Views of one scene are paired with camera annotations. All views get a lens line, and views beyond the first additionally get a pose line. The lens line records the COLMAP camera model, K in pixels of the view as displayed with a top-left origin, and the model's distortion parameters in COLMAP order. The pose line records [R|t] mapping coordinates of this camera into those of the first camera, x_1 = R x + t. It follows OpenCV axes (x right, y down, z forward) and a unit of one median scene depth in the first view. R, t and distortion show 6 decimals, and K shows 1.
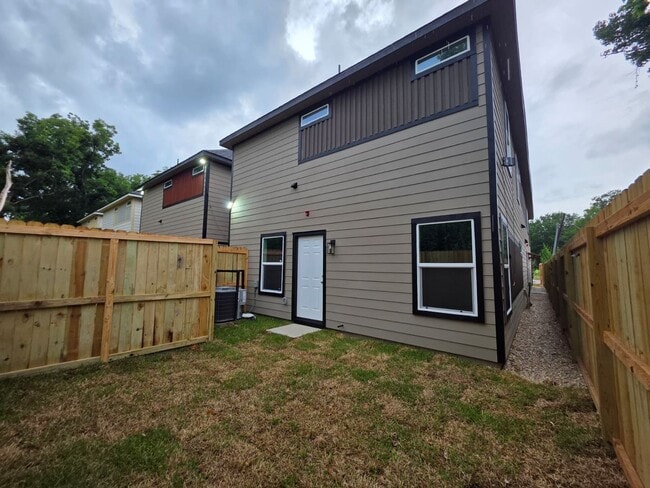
lens RADIAL K [[261.4, 0, 324.0], [0, 261.4, 240.8], [0, 0, 1]] dist [0.001658, 0.000301]
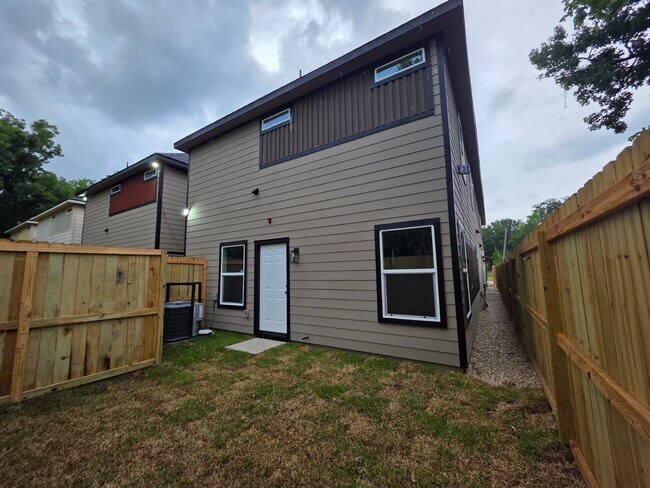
lens RADIAL K [[261.4, 0, 324.0], [0, 261.4, 240.8], [0, 0, 1]] dist [0.001658, 0.000301]
pose [[0.992533, -0.015075, 0.121040, 0.025246], [0.018449, 0.999471, -0.026799, -0.002047], [-0.120572, 0.028832, 0.992286, 0.044075]]
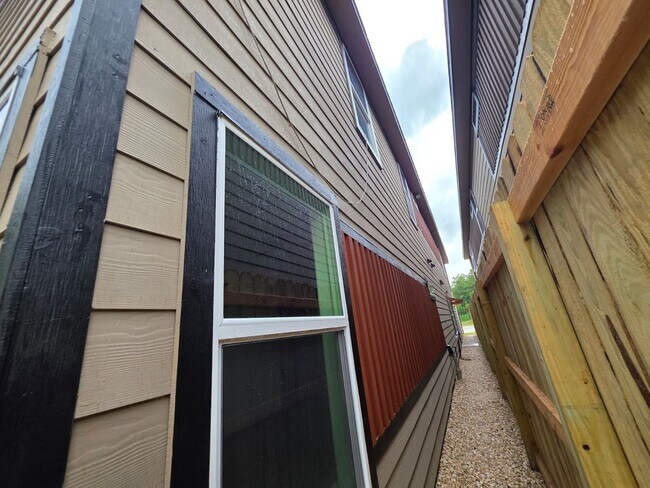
lens RADIAL K [[261.4, 0, 324.0], [0, 261.4, 240.8], [0, 0, 1]] dist [0.001658, 0.000301]
pose [[0.693100, 0.146134, 0.705873, 0.282782], [0.057432, 0.964927, -0.256159, 0.087662], [-0.718550, 0.218084, 0.660398, 0.841211]]
